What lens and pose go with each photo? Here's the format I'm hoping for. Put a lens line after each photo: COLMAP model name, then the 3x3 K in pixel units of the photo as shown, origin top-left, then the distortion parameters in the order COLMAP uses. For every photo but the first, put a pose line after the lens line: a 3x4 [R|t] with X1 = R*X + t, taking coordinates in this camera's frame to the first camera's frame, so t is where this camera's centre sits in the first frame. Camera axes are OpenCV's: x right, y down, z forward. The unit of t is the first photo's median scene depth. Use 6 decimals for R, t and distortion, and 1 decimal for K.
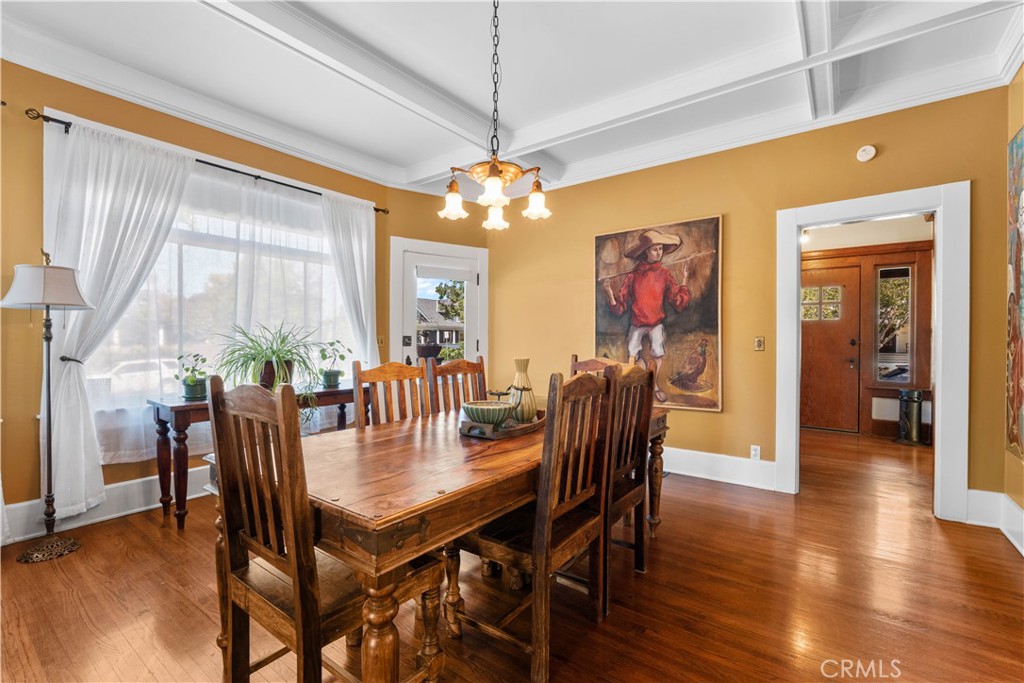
lens RADIAL K [[451.3, 0, 520.2], [0, 451.3, 342.0], [0, 0, 1]] dist [-0.004783, 0.000645]
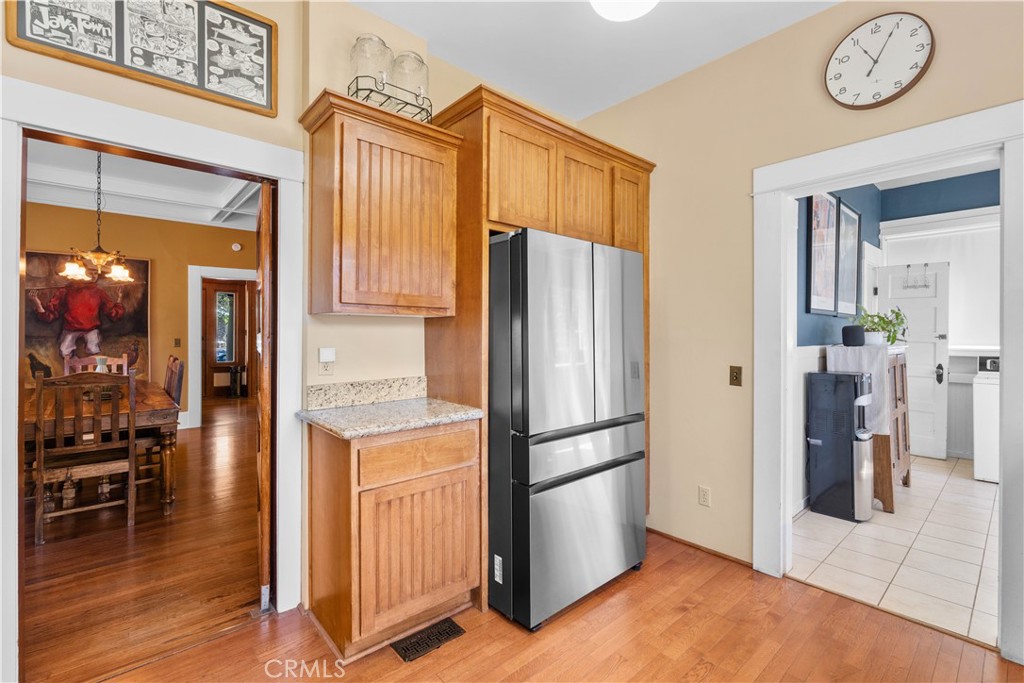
lens RADIAL K [[451.3, 0, 516.2], [0, 451.3, 331.6], [0, 0, 1]] dist [-0.004783, 0.000645]
pose [[0.198474, -0.000556, 0.980106, -0.758968], [0.004094, 0.999992, -0.000262, -0.028138], [-0.980098, 0.004065, 0.198475, -0.497699]]
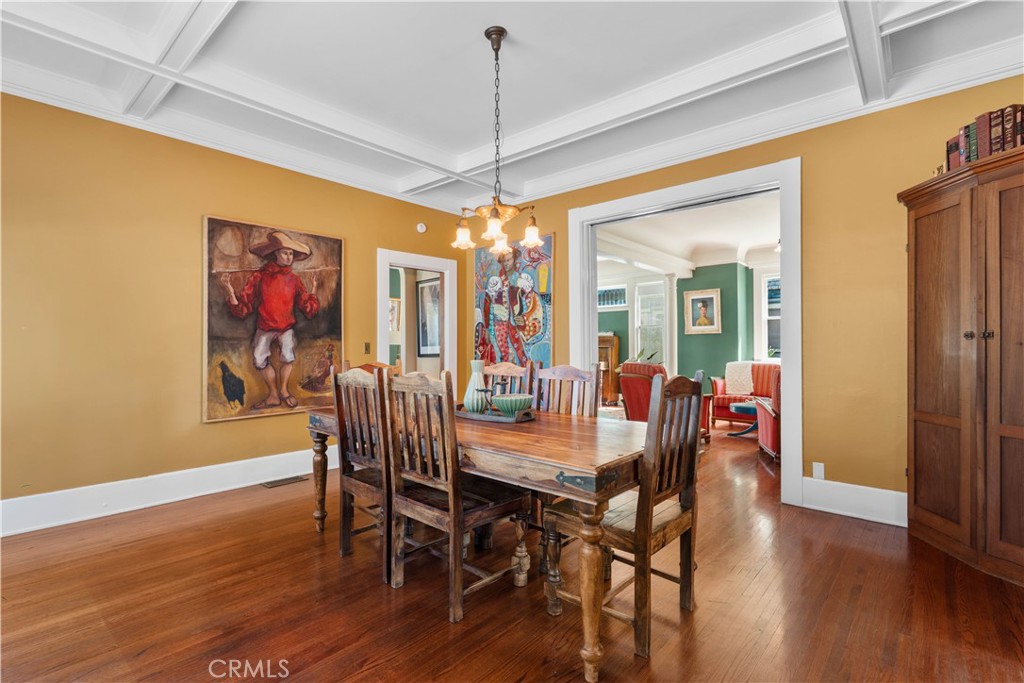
lens RADIAL K [[485.5, 0, 515.4], [0, 485.5, 339.2], [0, 0, 1]] dist [-0.002193, 0.000231]
pose [[0.080287, 0.013434, 0.996681, -0.717684], [0.008303, 0.999865, -0.014146, 0.001296], [-0.996737, 0.009411, 0.080164, 0.423304]]
